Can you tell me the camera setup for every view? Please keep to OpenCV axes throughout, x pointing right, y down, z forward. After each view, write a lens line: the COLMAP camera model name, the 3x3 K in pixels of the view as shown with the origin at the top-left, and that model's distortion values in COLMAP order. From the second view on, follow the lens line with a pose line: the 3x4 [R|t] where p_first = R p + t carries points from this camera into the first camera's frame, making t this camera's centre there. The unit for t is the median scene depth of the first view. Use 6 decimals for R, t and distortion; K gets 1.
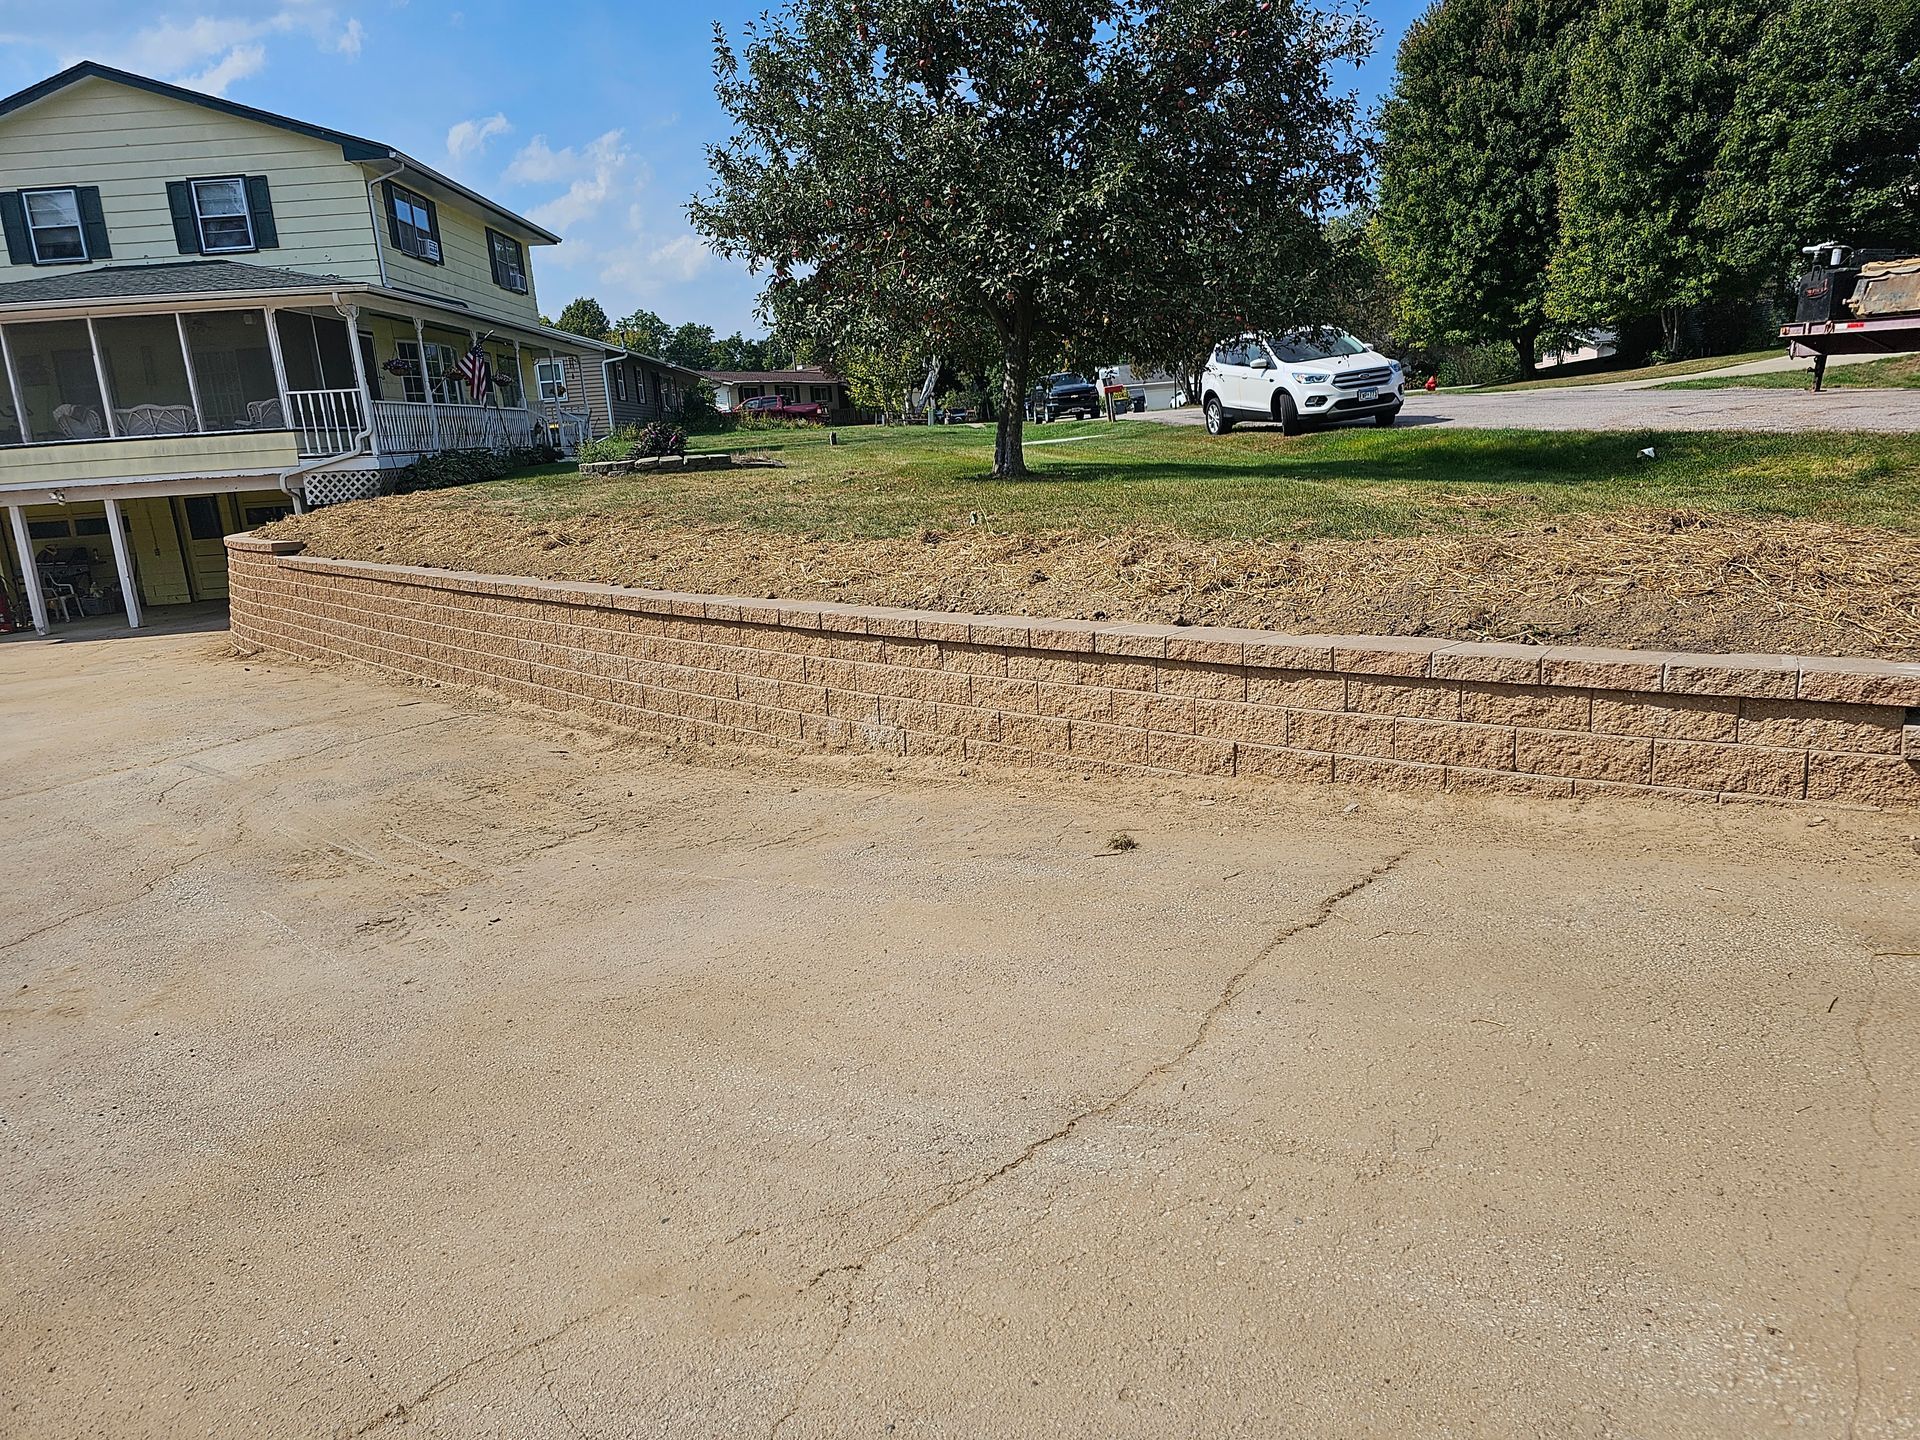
lens RADIAL K [[1286.4, 0, 960.0], [0, 1286.4, 720.0], [0, 0, 1]] dist [0.042542, -0.043285]
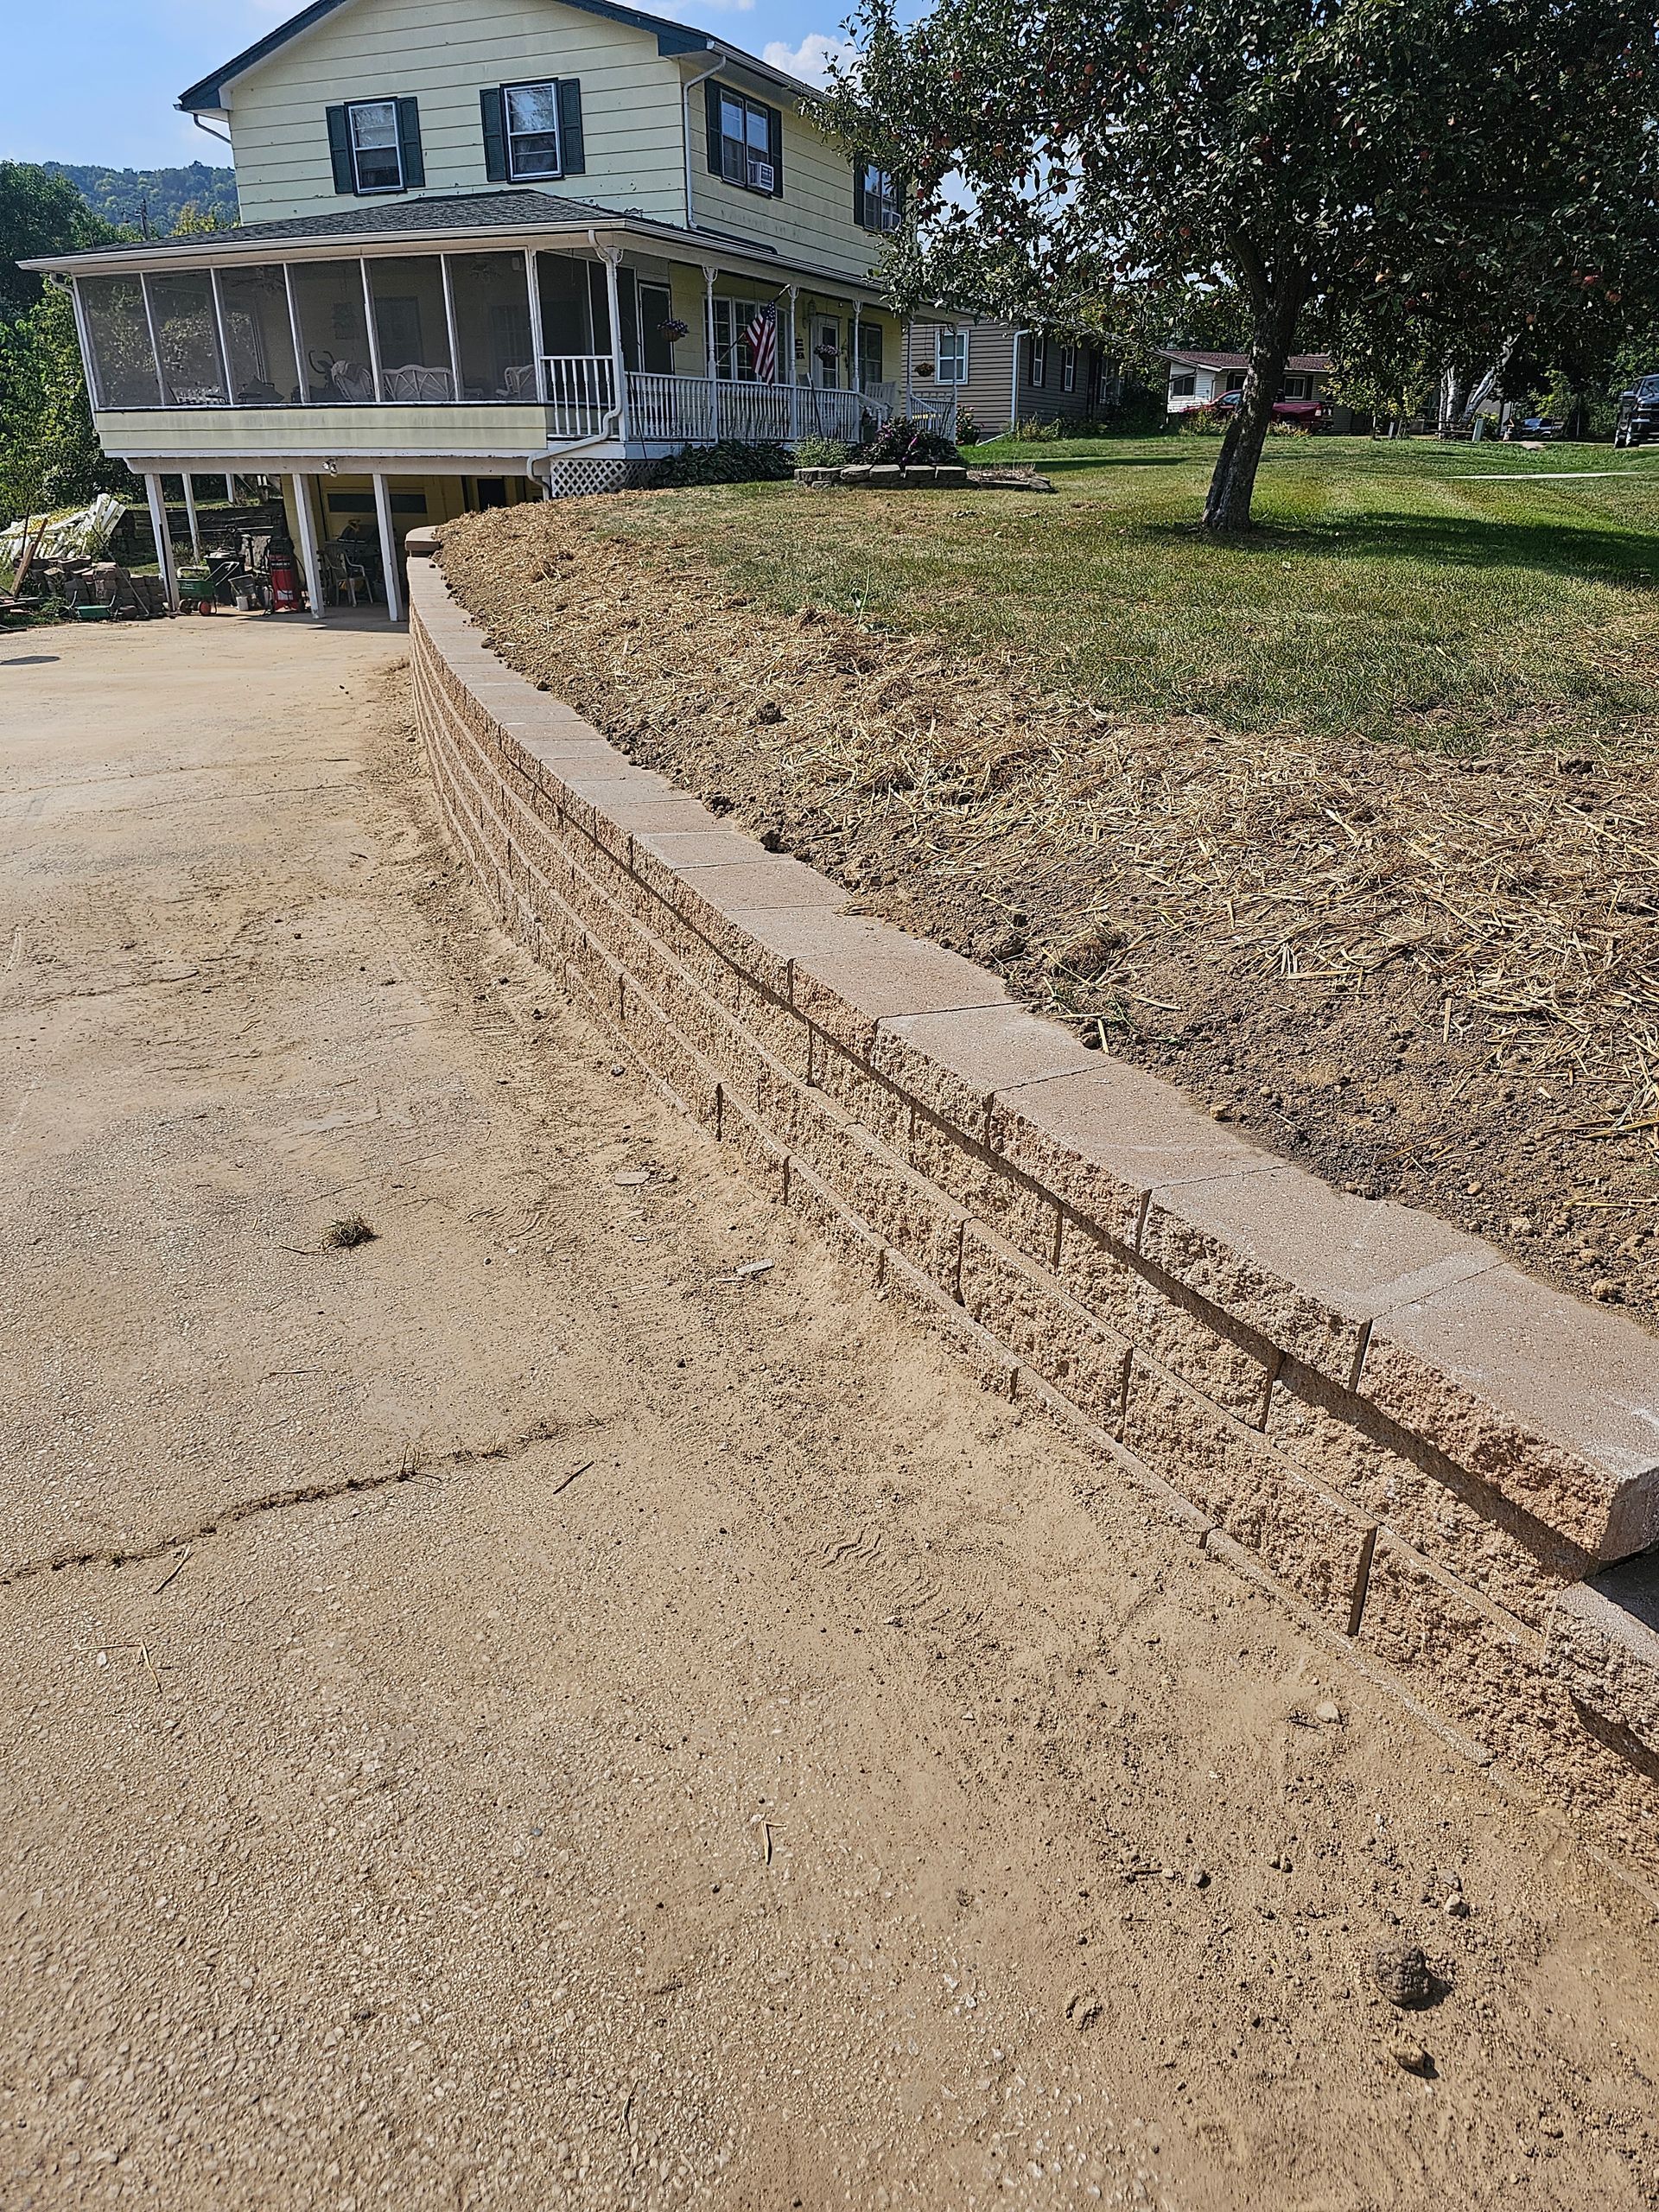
lens RADIAL K [[1482.1, 0, 829.1], [0, 1482.1, 1083.6], [0, 0, 1]] dist [0.042542, -0.043285]
pose [[0.904848, 0.219330, -0.364891, 0.119603], [-0.145637, 0.964840, 0.218802, -0.031453], [0.400051, -0.144841, 0.904975, 0.107201]]
